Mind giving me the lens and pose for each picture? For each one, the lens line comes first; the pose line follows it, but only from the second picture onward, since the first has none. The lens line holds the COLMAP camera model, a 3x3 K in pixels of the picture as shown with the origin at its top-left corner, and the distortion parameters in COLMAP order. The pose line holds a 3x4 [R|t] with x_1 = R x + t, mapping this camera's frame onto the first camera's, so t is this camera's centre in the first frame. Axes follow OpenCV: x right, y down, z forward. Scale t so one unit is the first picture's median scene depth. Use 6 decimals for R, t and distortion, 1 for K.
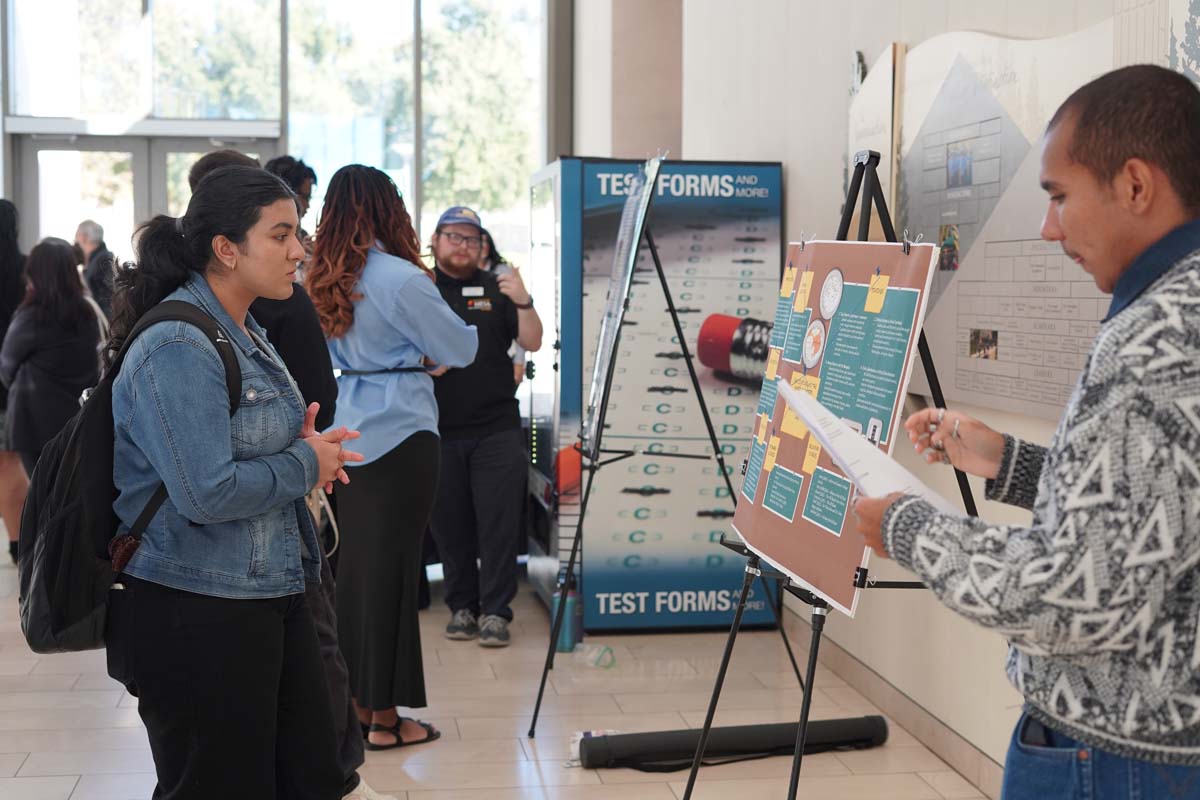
lens RADIAL K [[1662.5, 0, 600.0], [0, 1662.5, 400.0], [0, 0, 1]] dist [0.021613, 0.032849]
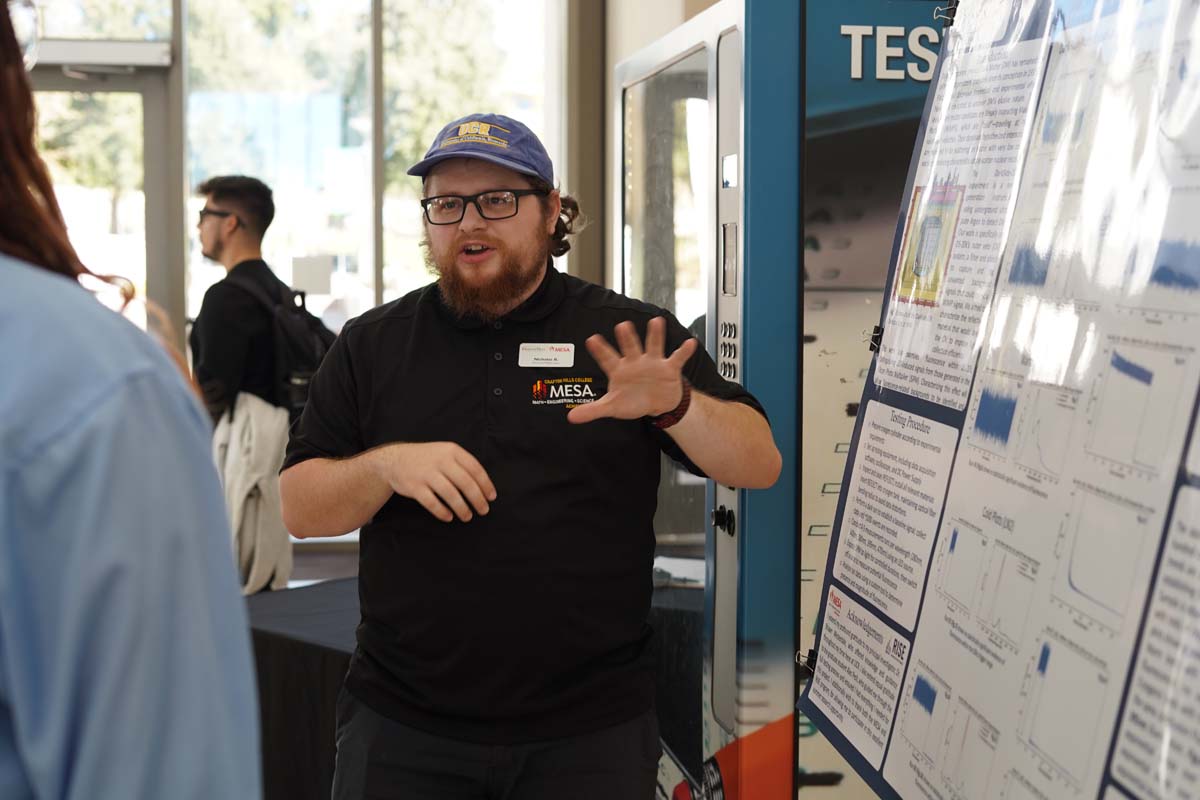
lens RADIAL K [[1628.9, 0, 600.0], [0, 1628.9, 400.0], [0, 0, 1]] dist [-0.005925, 0.028232]
pose [[0.999704, -0.004039, 0.024006, -0.011293], [0.003822, 0.999952, 0.009059, -0.008999], [-0.024041, -0.008964, 0.999671, 0.106336]]
